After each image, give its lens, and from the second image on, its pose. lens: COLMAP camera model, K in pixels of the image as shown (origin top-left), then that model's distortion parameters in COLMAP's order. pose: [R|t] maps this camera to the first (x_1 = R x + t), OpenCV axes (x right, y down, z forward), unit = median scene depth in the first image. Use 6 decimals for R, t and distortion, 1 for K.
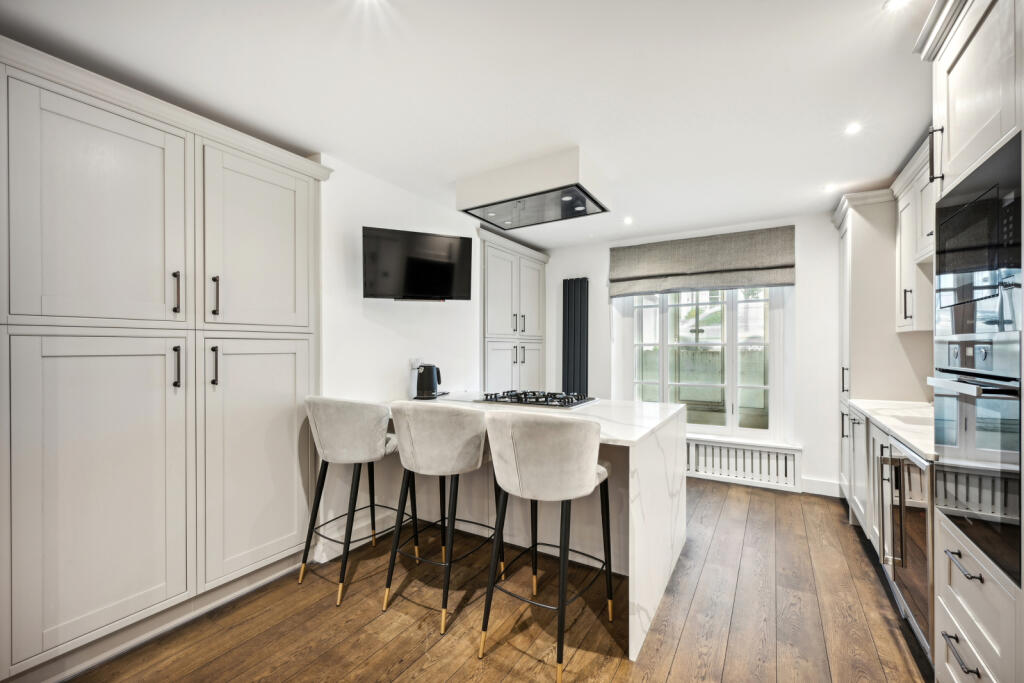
lens RADIAL K [[418.6, 0, 512.0], [0, 418.6, 341.5], [0, 0, 1]] dist [0.000171, 0.000002]
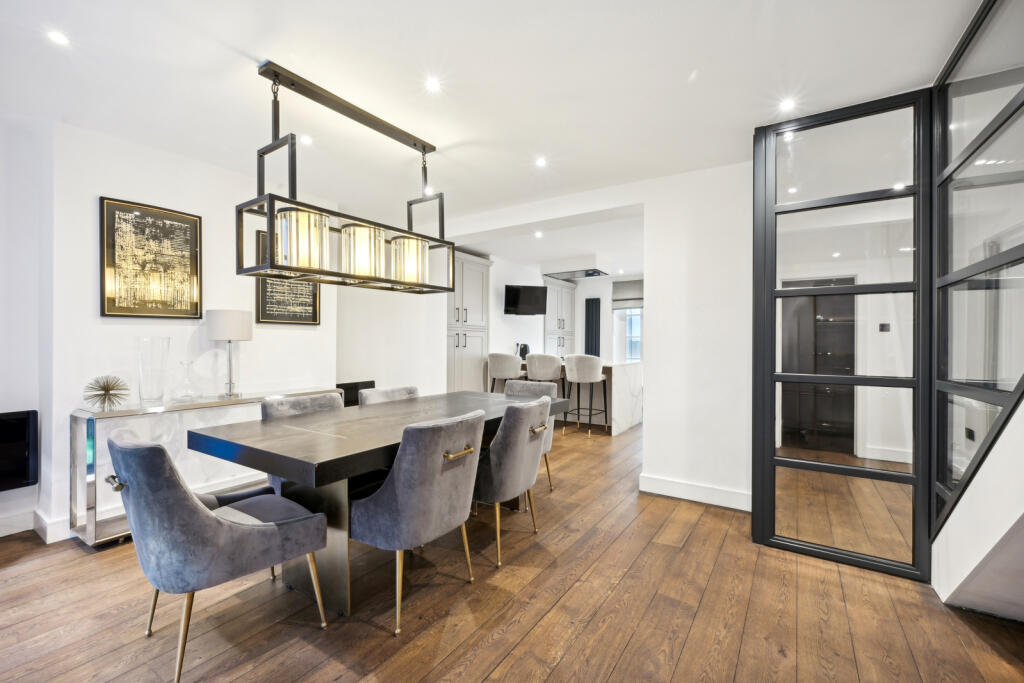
lens RADIAL K [[431.5, 0, 512.0], [0, 431.5, 341.5], [0, 0, 1]] dist [-0.000136, 0.000005]
pose [[0.999669, 0.005240, -0.025187, -0.256955], [-0.005081, 0.999967, 0.006343, 0.034336], [0.025220, -0.006213, 0.999663, -1.493275]]
